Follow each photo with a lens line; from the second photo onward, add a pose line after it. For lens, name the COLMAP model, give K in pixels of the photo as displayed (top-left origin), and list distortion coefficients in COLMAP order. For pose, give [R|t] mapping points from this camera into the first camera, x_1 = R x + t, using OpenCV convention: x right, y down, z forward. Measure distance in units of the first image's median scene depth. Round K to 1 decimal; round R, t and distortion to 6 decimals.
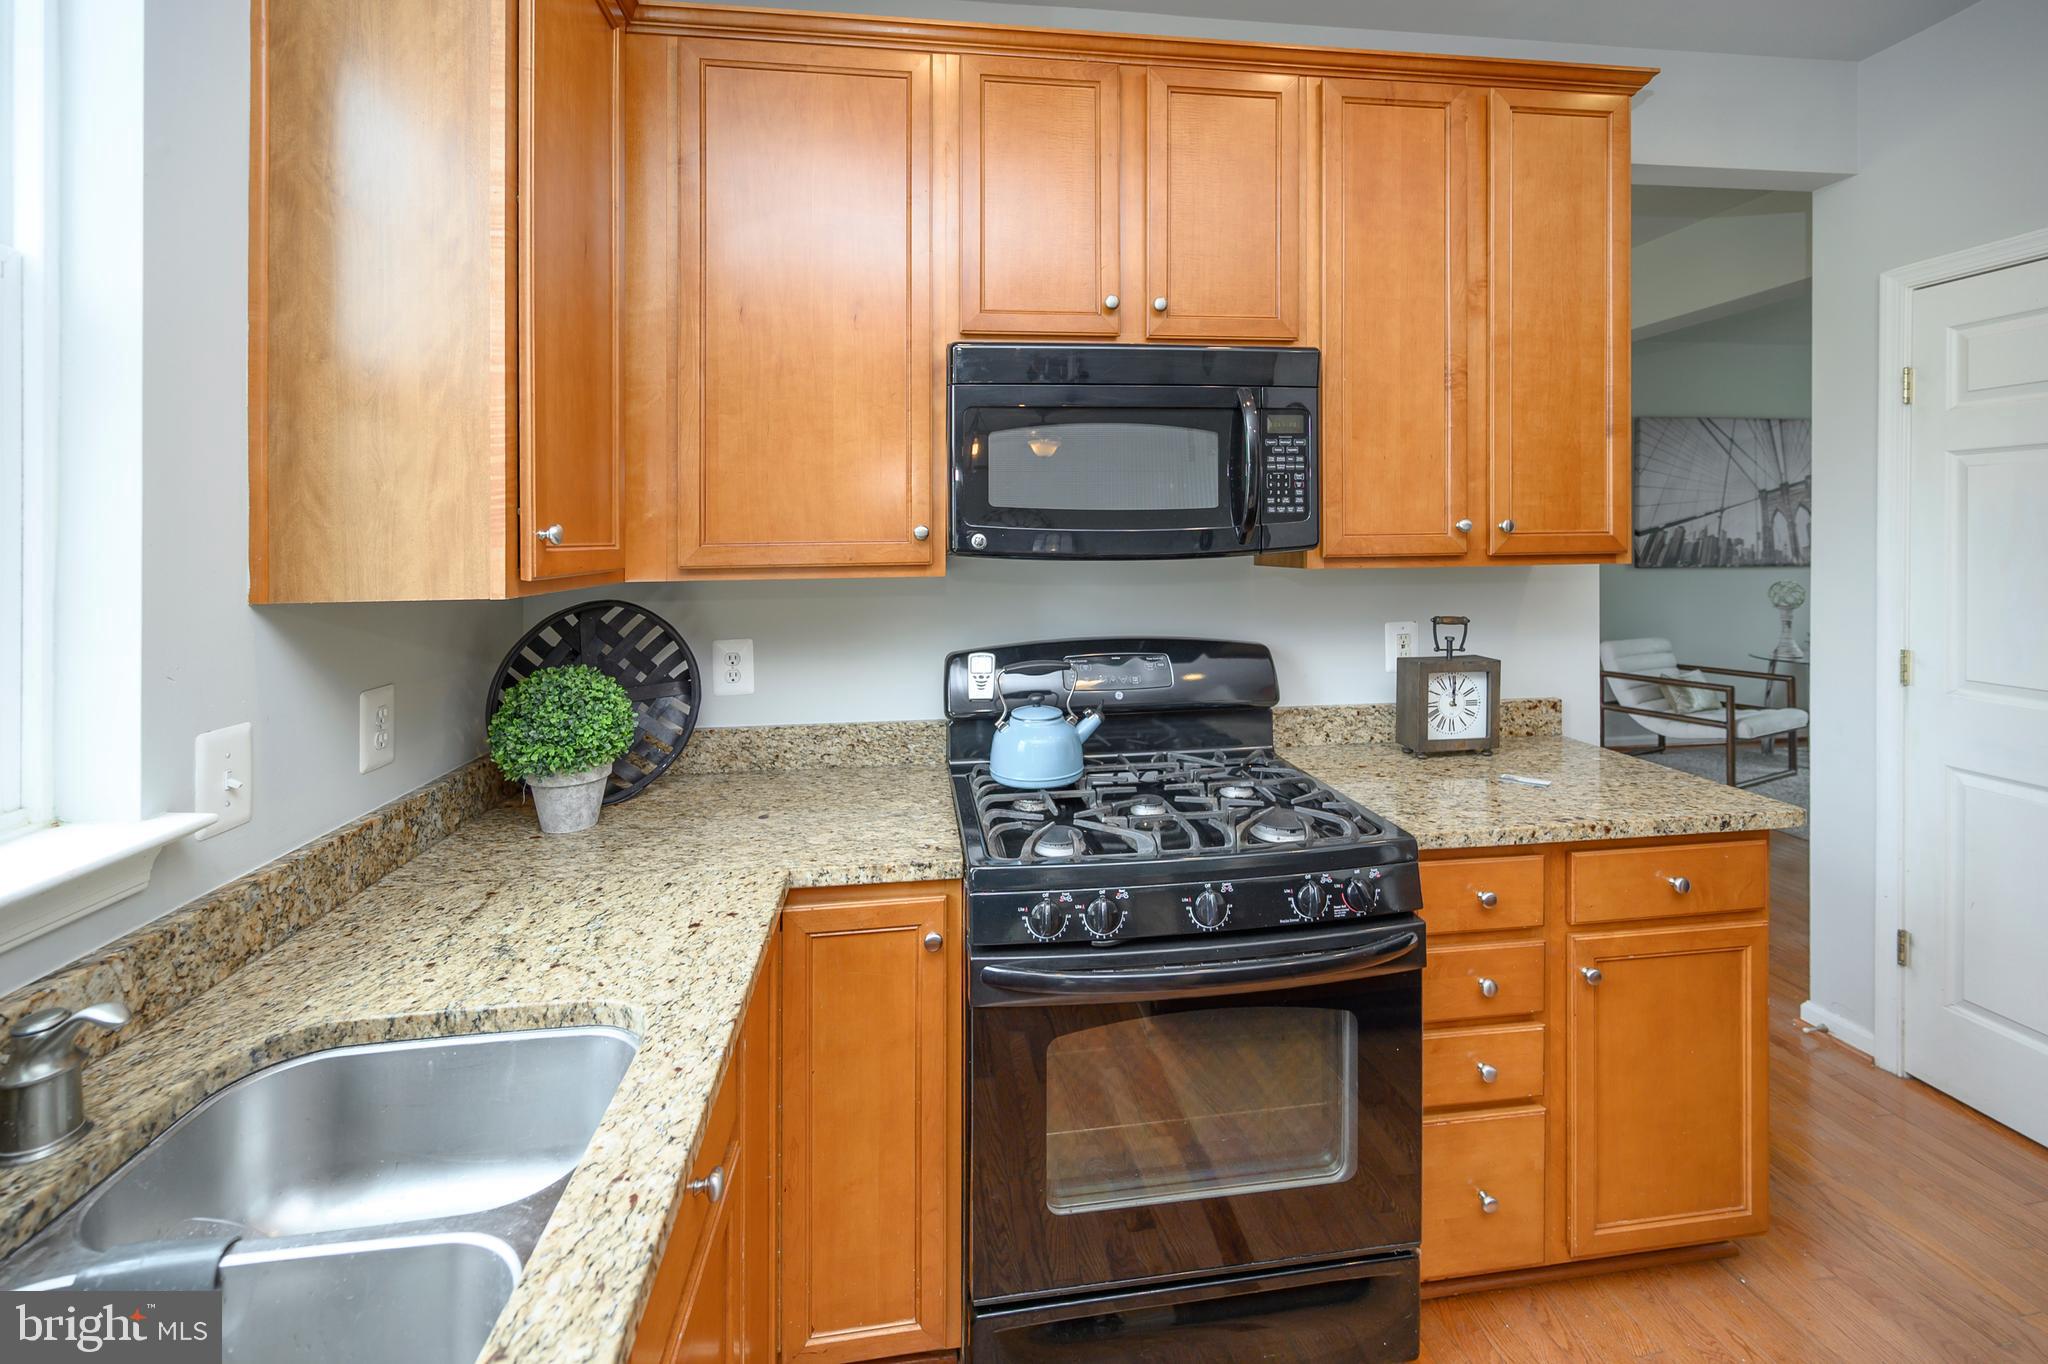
lens RADIAL K [[861.0, 0, 1019.2], [0, 861.0, 546.2], [0, 0, 1]] dist [0.000045, 0.000001]
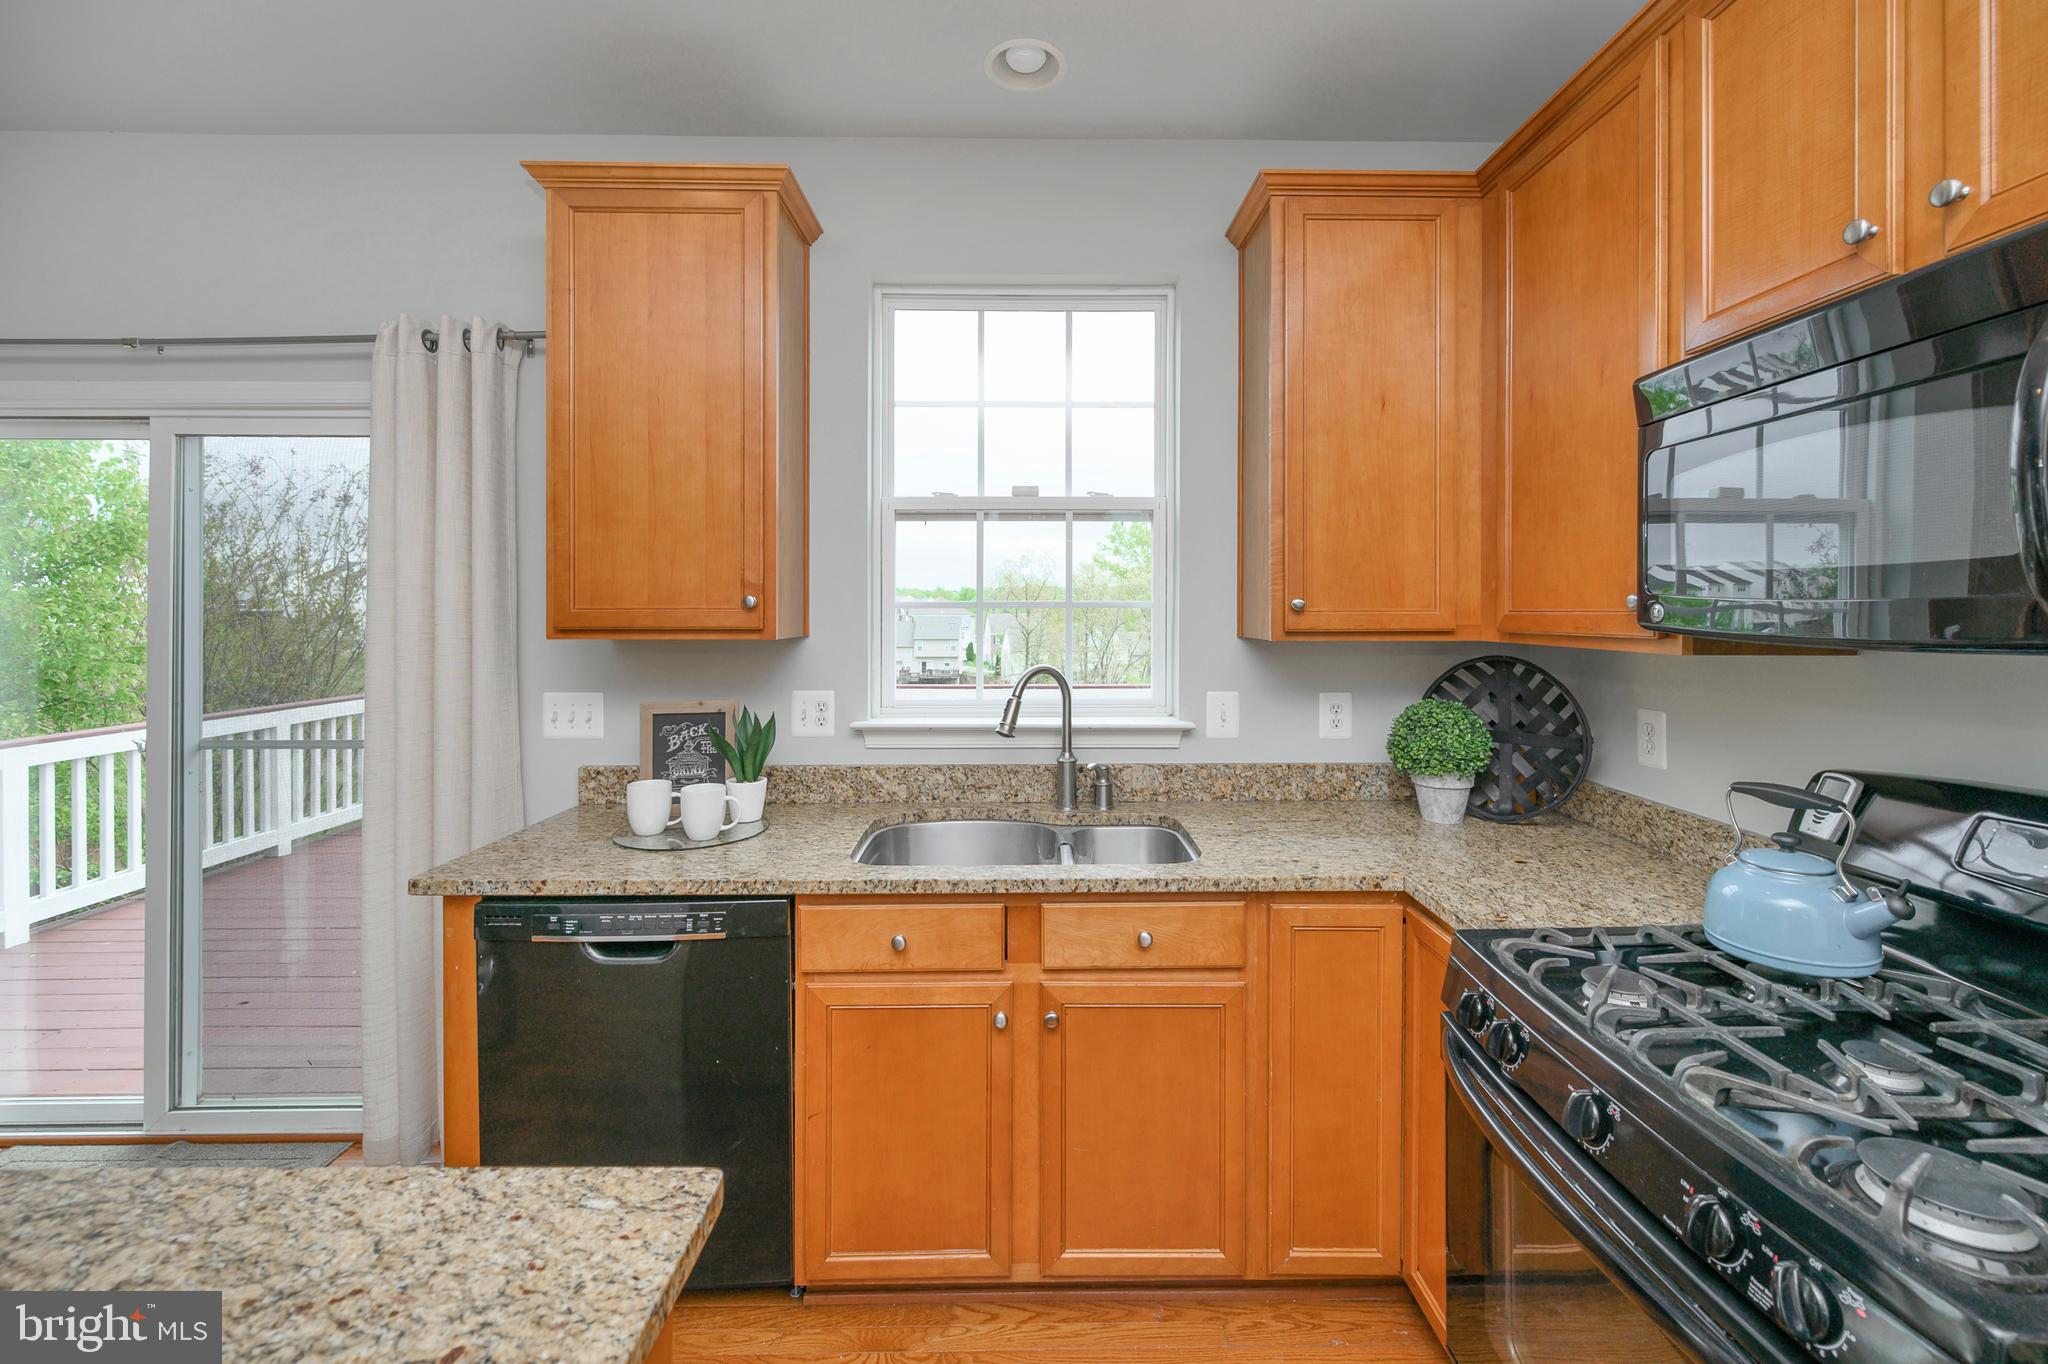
lens RADIAL K [[847.9, 0, 1049.7], [0, 847.9, 613.2], [0, 0, 1]] dist [0.000489, 0.000016]
pose [[-0.113347, 0.017651, -0.993399, 0.786254], [-0.003913, 0.999826, 0.018212, -0.015809], [0.993548, 0.005952, -0.113258, 0.501164]]
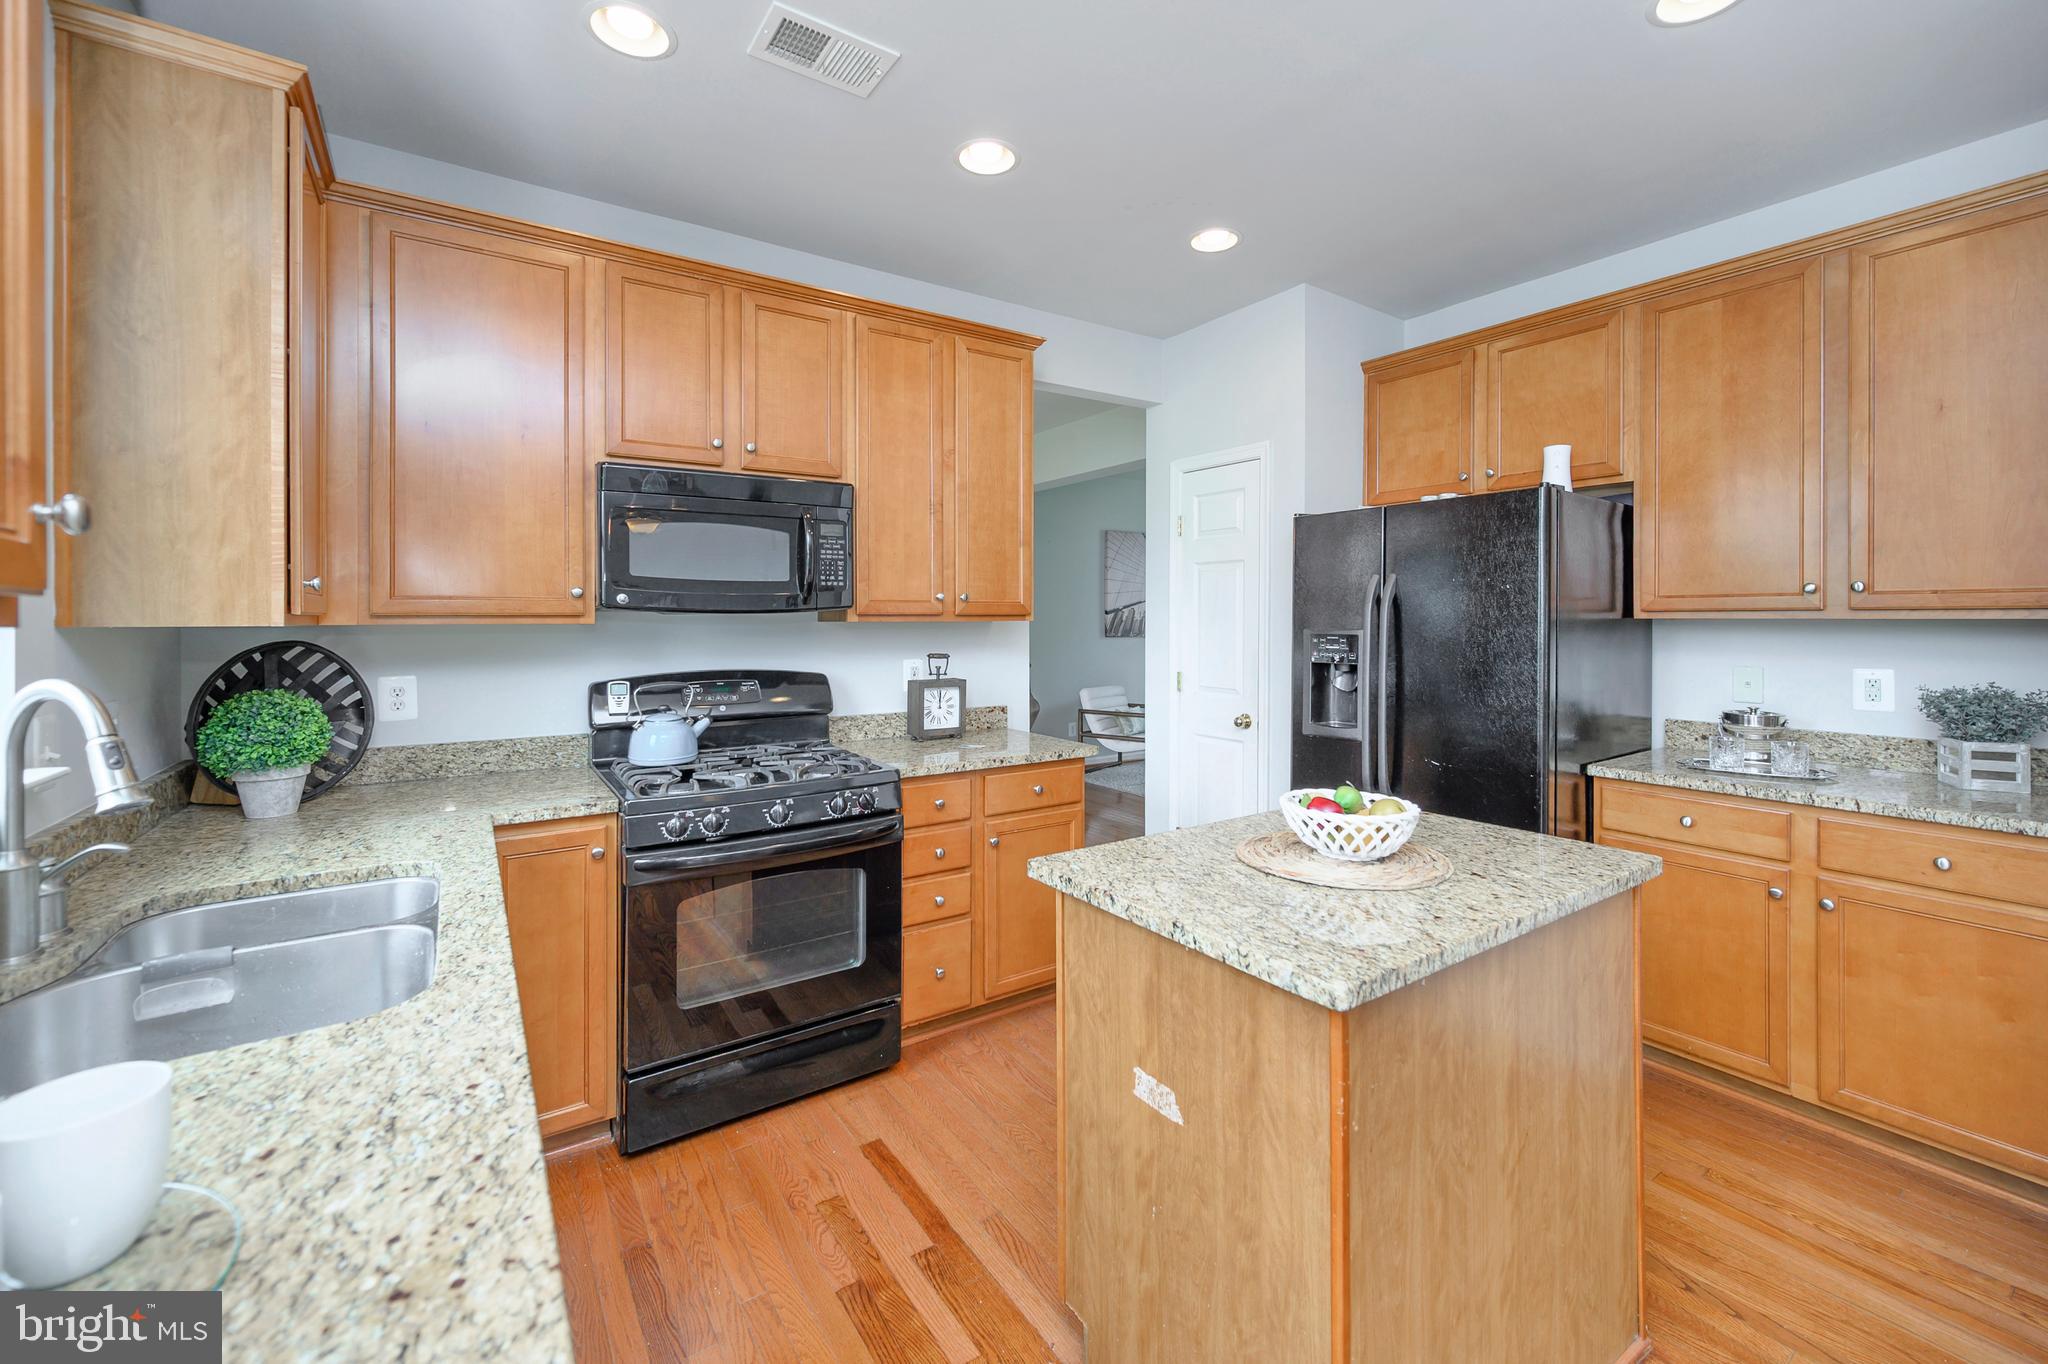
lens RADIAL K [[837.8, 0, 1018.7], [0, 837.8, 640.3], [0, 0, 1]] dist [-0.001630, -0.000332]
pose [[0.896342, -0.002272, 0.443357, -0.071482], [-0.004381, 0.999893, 0.013981, 0.040460], [-0.443341, -0.014474, 0.896236, -0.558429]]
